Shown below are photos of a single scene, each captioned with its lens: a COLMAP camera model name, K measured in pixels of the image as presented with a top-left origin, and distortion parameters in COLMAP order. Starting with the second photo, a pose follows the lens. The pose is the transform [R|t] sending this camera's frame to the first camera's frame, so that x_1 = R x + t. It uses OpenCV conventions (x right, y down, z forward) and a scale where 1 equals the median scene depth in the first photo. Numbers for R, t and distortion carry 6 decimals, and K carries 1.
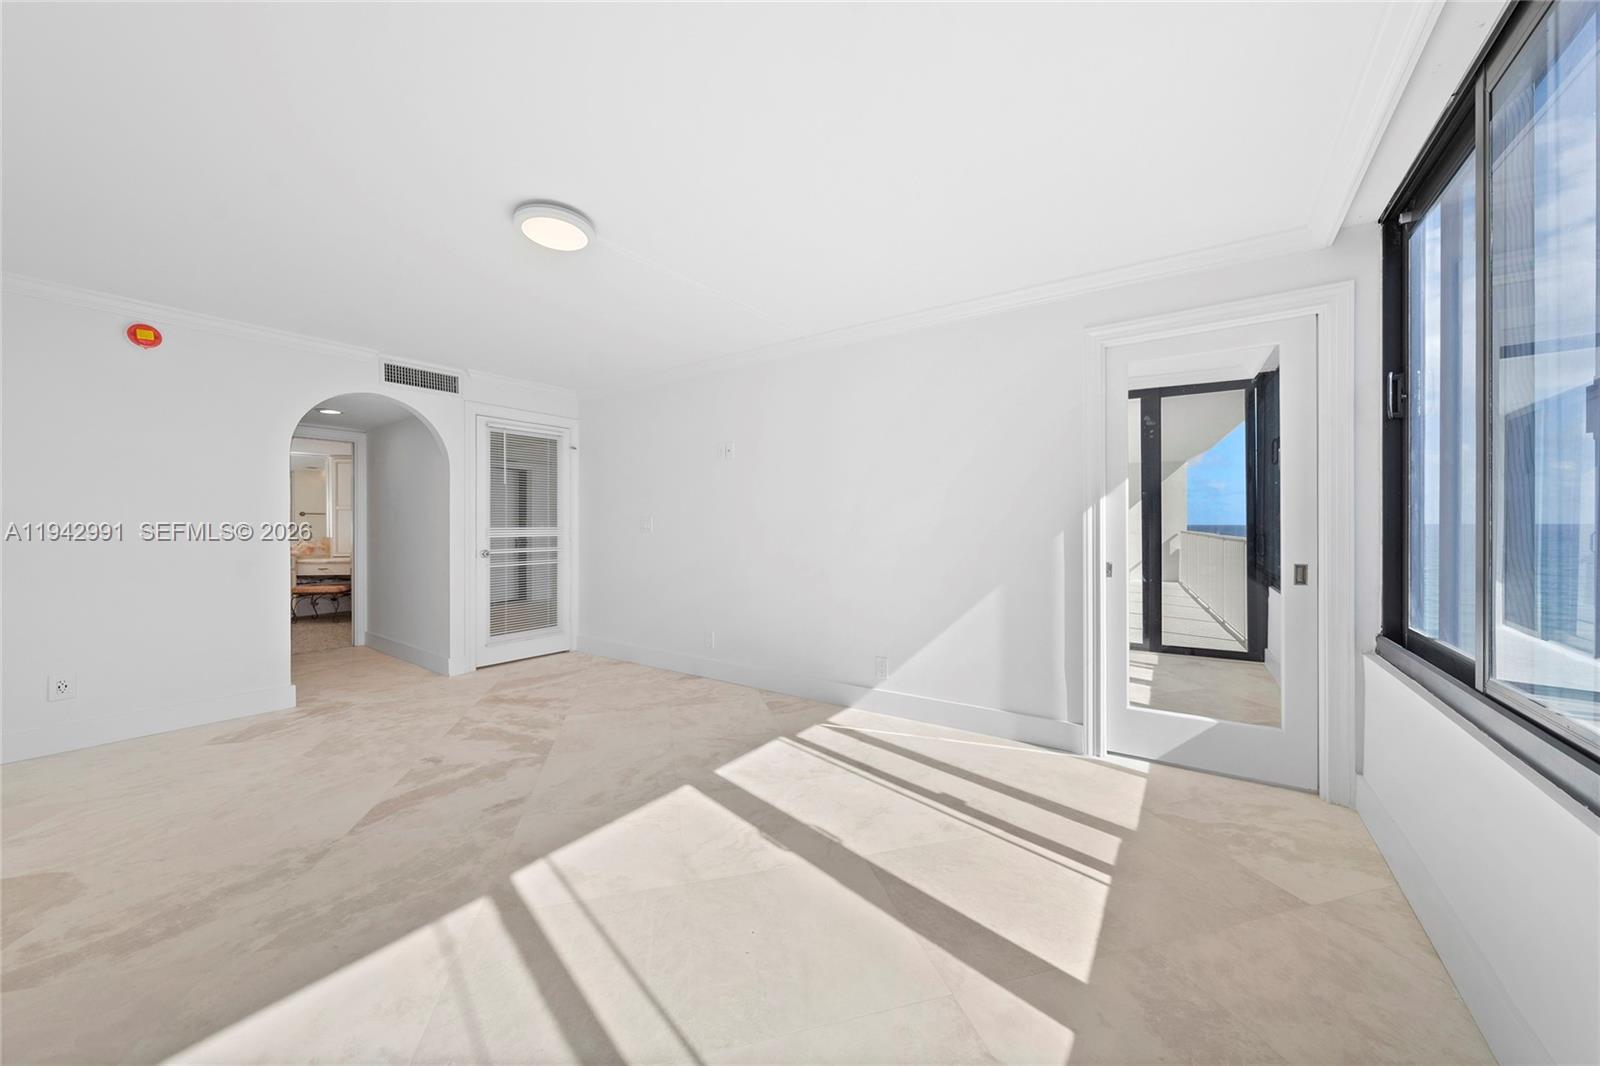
lens RADIAL K [[580.5, 0, 800.0], [0, 580.5, 525.2], [0, 0, 1]] dist [-0.001610, -0.000151]
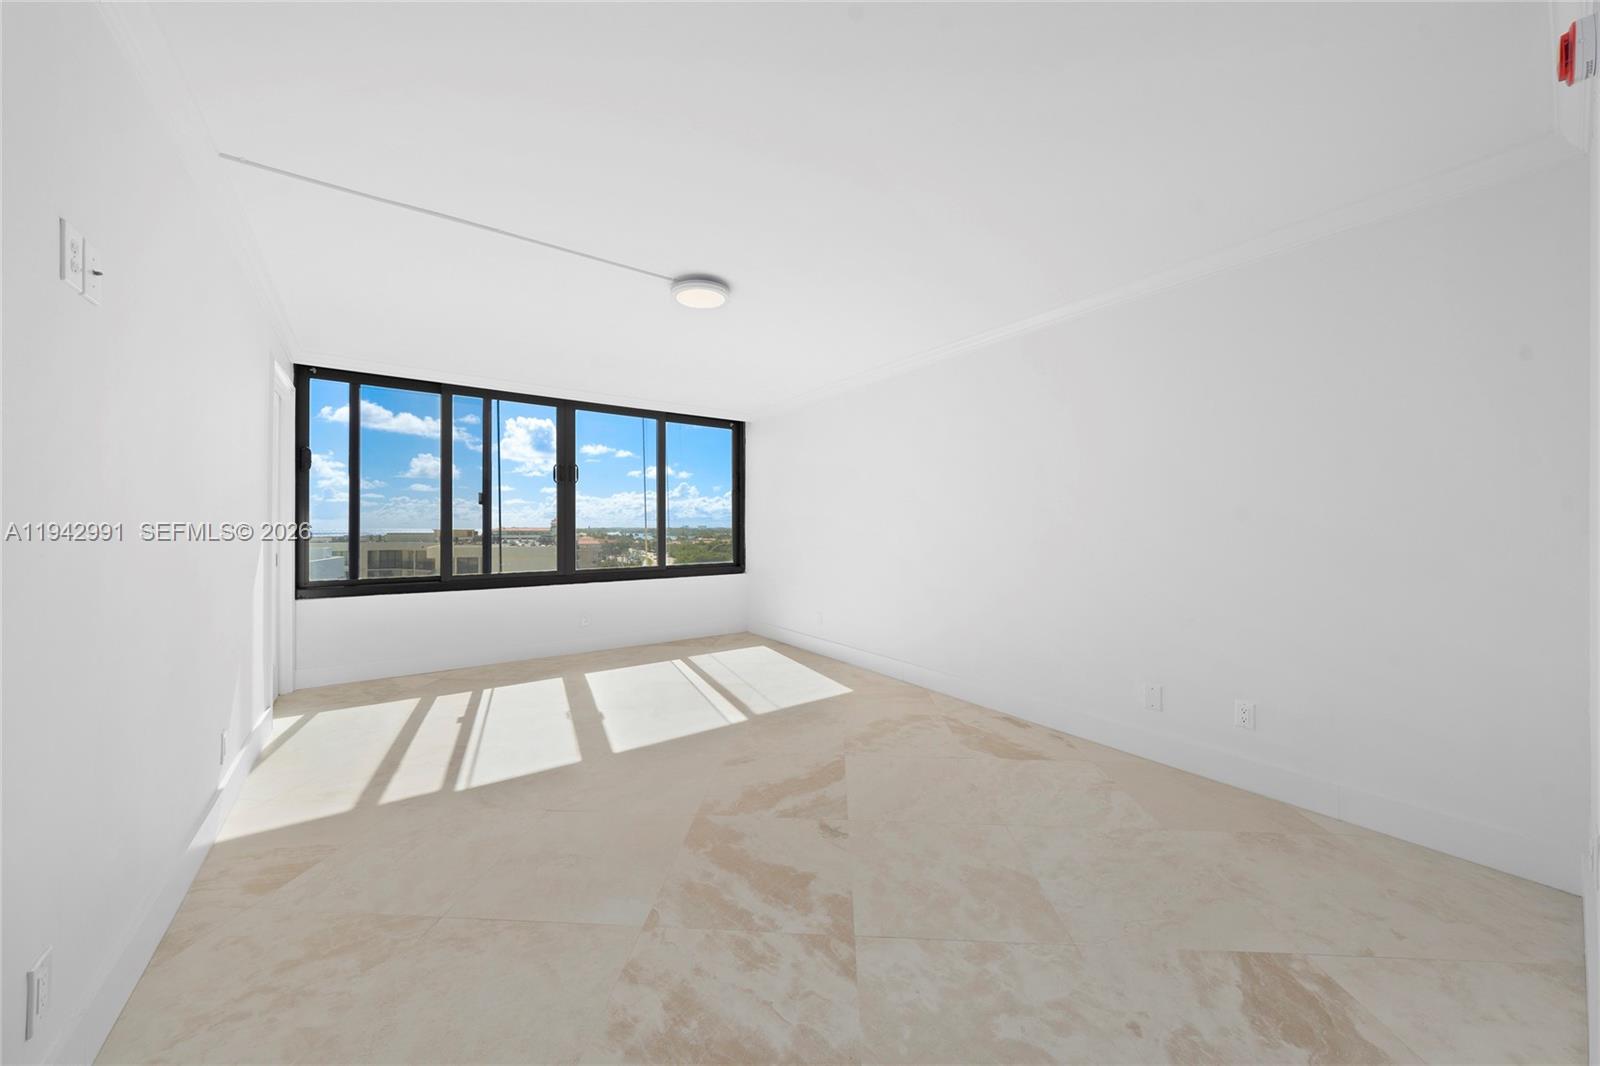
lens RADIAL K [[577.1, 0, 801.0], [0, 577.1, 531.1], [0, 0, 1]] dist [-0.001015, -0.000018]
pose [[-0.951005, 0.014499, 0.308836, -0.758605], [0.014662, 0.999891, -0.001793, 0.004430], [-0.308828, 0.002823, -0.951114, 1.579843]]
